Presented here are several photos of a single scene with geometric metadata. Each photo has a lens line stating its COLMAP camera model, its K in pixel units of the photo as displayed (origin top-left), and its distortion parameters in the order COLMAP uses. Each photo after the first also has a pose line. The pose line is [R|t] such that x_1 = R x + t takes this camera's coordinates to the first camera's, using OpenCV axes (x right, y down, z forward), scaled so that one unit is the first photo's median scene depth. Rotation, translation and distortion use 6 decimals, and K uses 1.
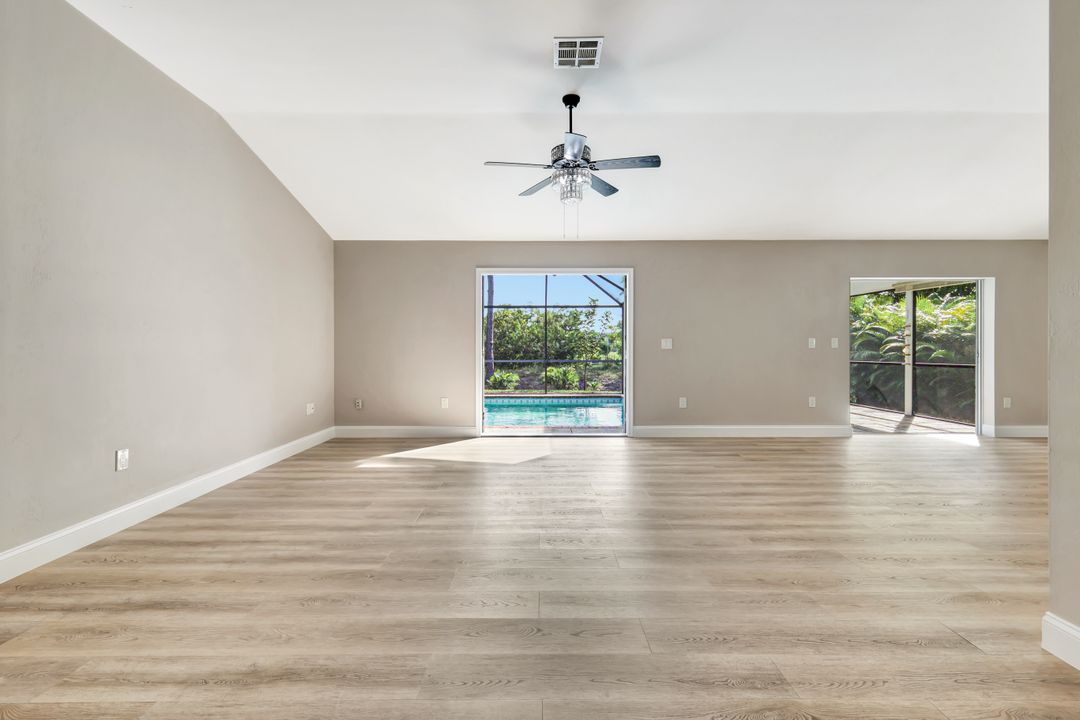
lens RADIAL K [[473.5, 0, 539.8], [0, 473.5, 354.2], [0, 0, 1]] dist [0.006710, -0.001194]
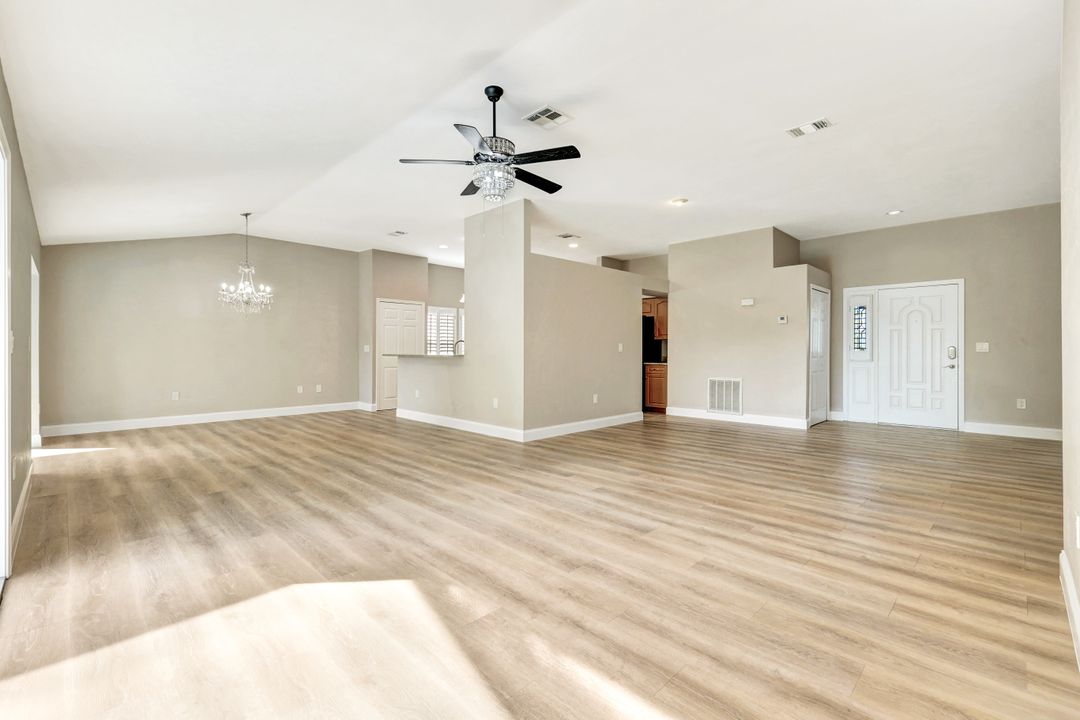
lens RADIAL K [[473.5, 0, 544.9], [0, 473.5, 352.0], [0, 0, 1]] dist [0.006710, -0.001194]
pose [[-0.715691, -0.001340, 0.698416, -0.402373], [0.007713, 0.999922, 0.009823, -0.012739], [-0.698374, 0.012417, -0.715625, 0.964714]]
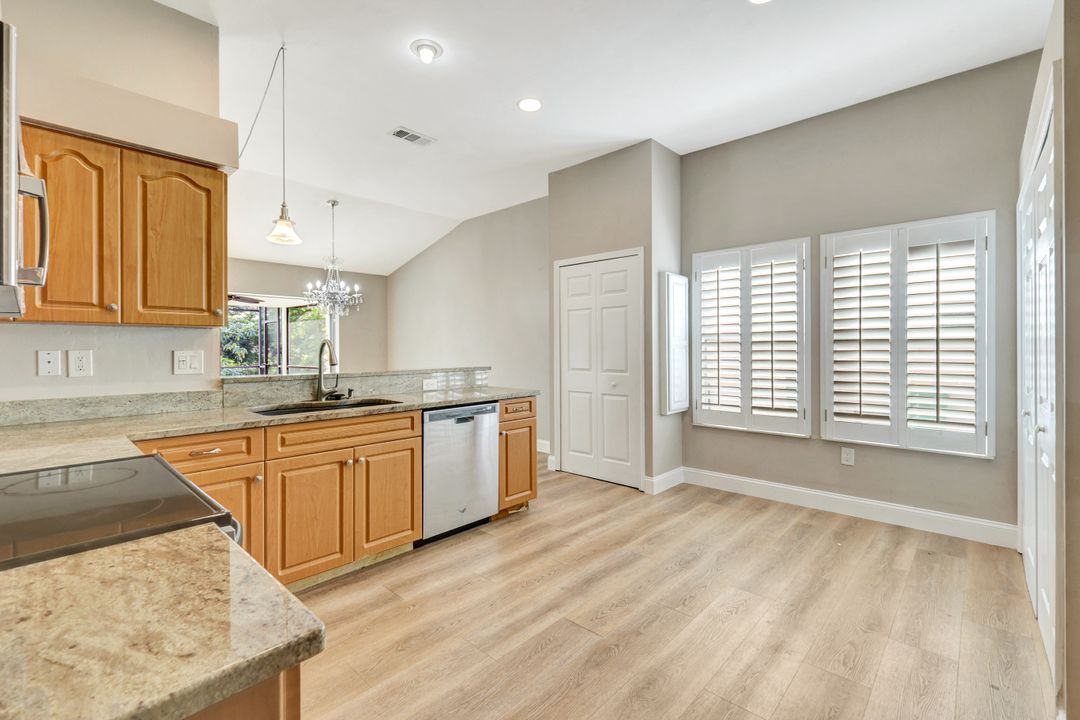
lens RADIAL K [[473.5, 0, 540.5], [0, 473.5, 349.4], [0, 0, 1]] dist [0.006710, -0.001194]
pose [[0.683283, -0.005974, 0.730129, 0.399425], [0.011904, 0.999925, -0.002959, -0.020815], [-0.730056, 0.010713, 0.683303, -0.251056]]
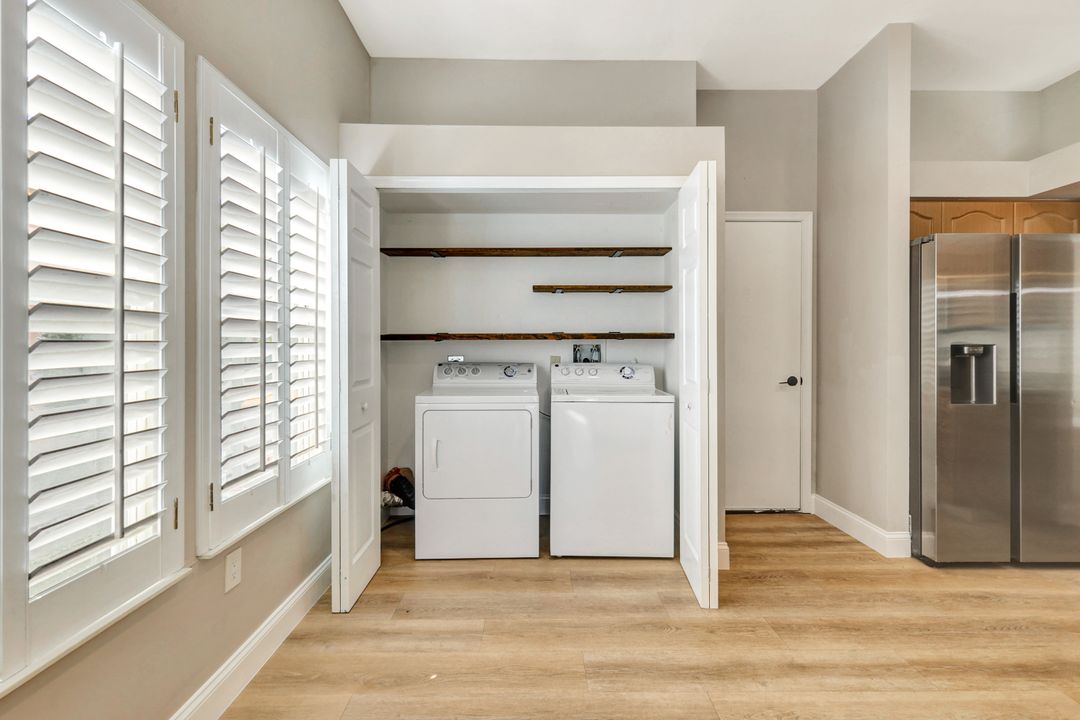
lens RADIAL K [[473.5, 0, 543.2], [0, 473.5, 353.0], [0, 0, 1]] dist [0.006710, -0.001194]
pose [[-0.999972, 0.000383, -0.007446, 0.912843], [0.000220, 0.999761, 0.021867, -0.016836], [0.007453, 0.021865, -0.999733, 0.149223]]
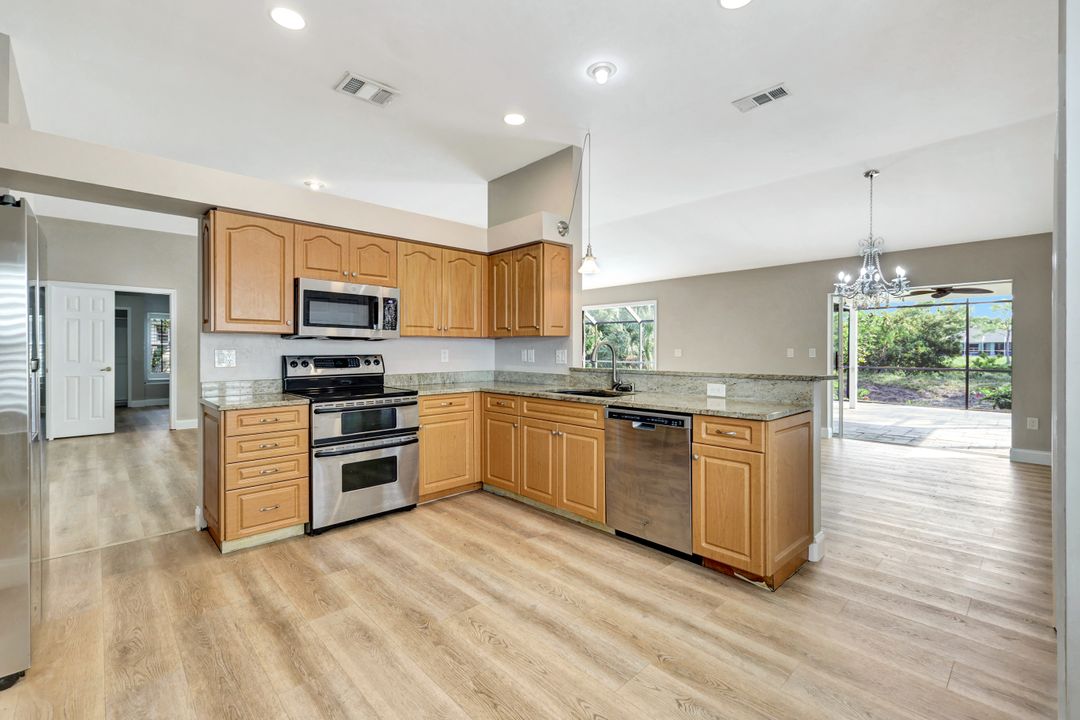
lens RADIAL K [[473.5, 0, 542.7], [0, 473.5, 357.4], [0, 0, 1]] dist [0.006710, -0.001194]
pose [[0.686660, 0.012100, -0.726878, 0.993918], [-0.006569, 0.999924, 0.010440, -0.020514], [0.726949, -0.002394, 0.686687, -0.240571]]
